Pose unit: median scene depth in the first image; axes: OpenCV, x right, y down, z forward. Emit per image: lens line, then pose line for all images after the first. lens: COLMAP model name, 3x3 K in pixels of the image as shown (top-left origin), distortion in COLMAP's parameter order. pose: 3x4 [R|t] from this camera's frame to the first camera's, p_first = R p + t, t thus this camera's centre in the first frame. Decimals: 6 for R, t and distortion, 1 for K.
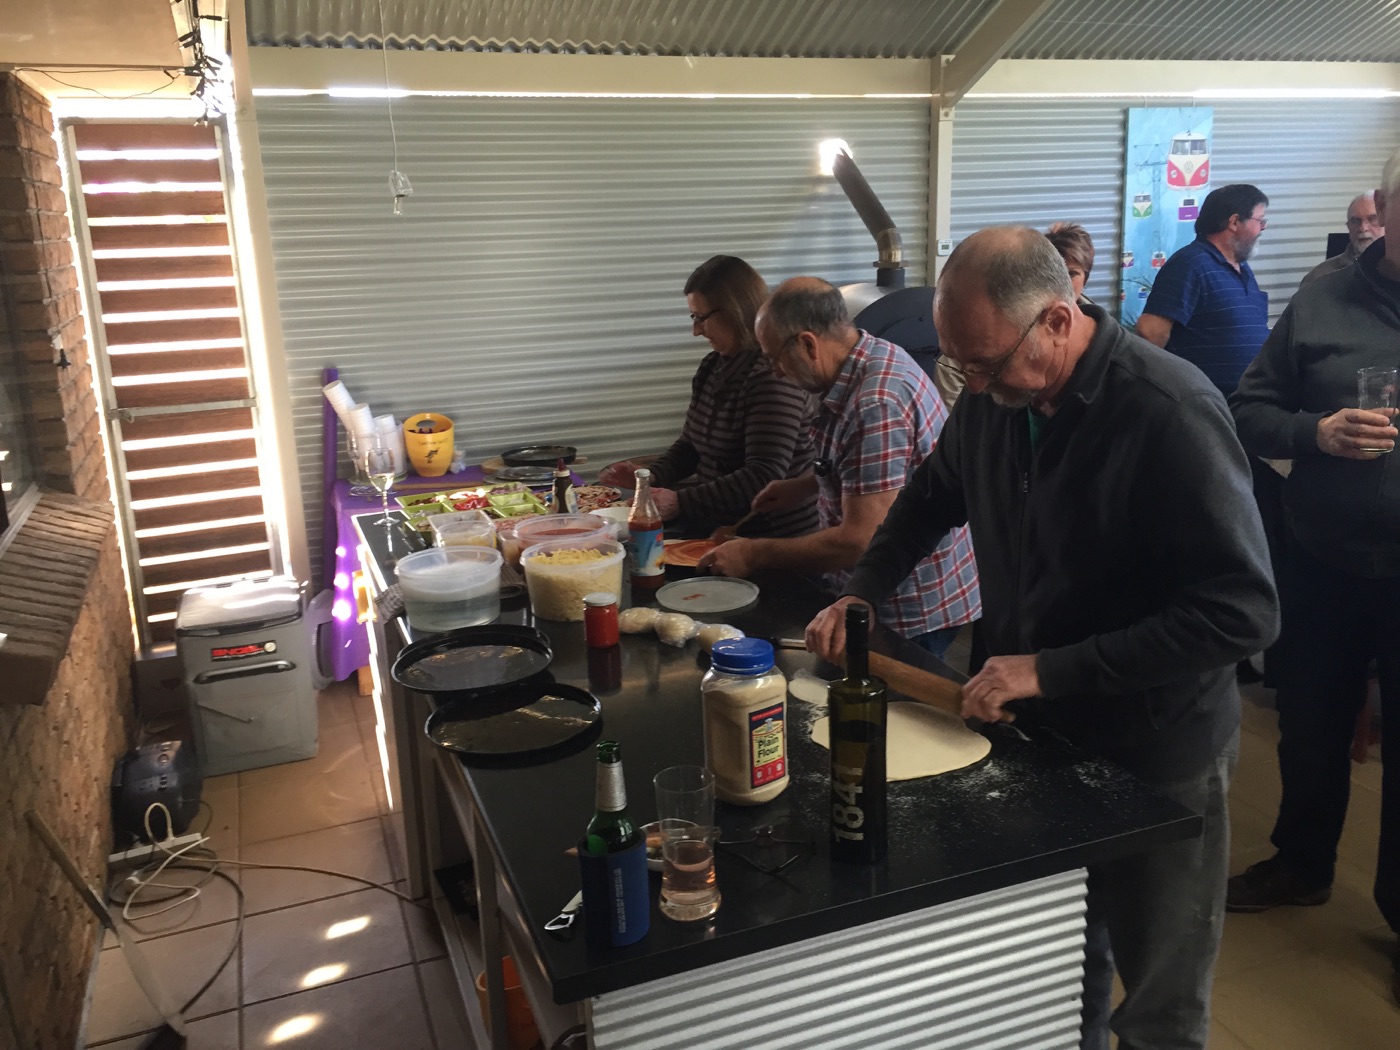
lens RADIAL K [[1181.1, 0, 699.9], [0, 1181.1, 519.9], [0, 0, 1]] dist [0.004264, -0.006288]
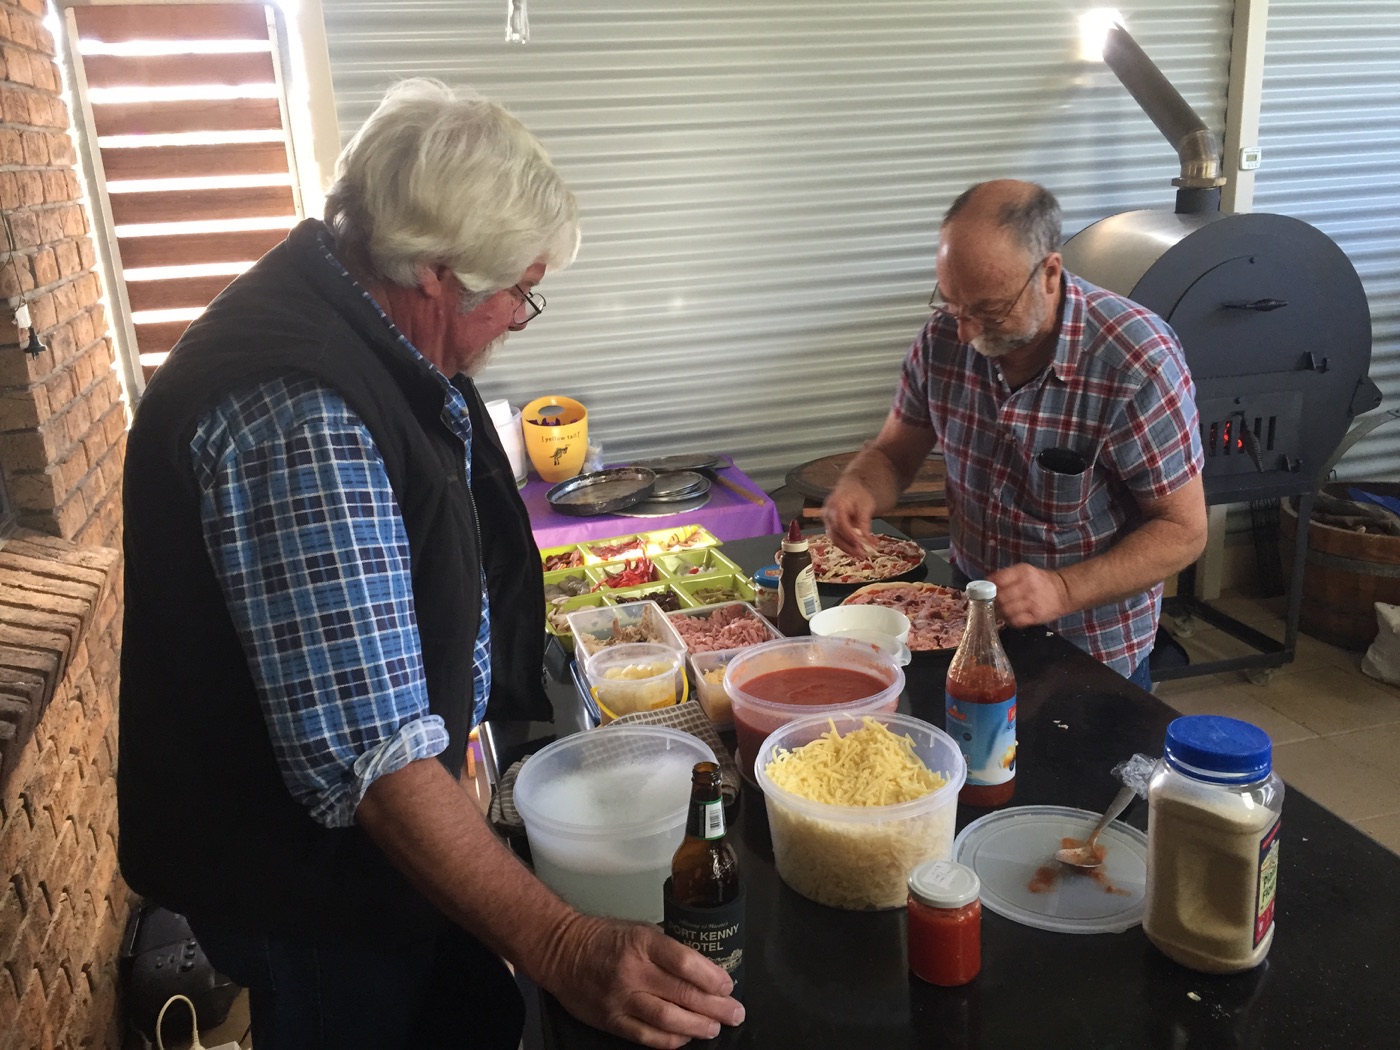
lens RADIAL K [[1181.1, 0, 702.7], [0, 1181.1, 529.0], [0, 0, 1]] dist [0.004264, -0.006288]
pose [[0.995977, 0.007035, -0.089335, -0.070218], [-0.001600, 0.998151, 0.060768, -0.053352], [0.089597, -0.060381, 0.994146, 0.265482]]
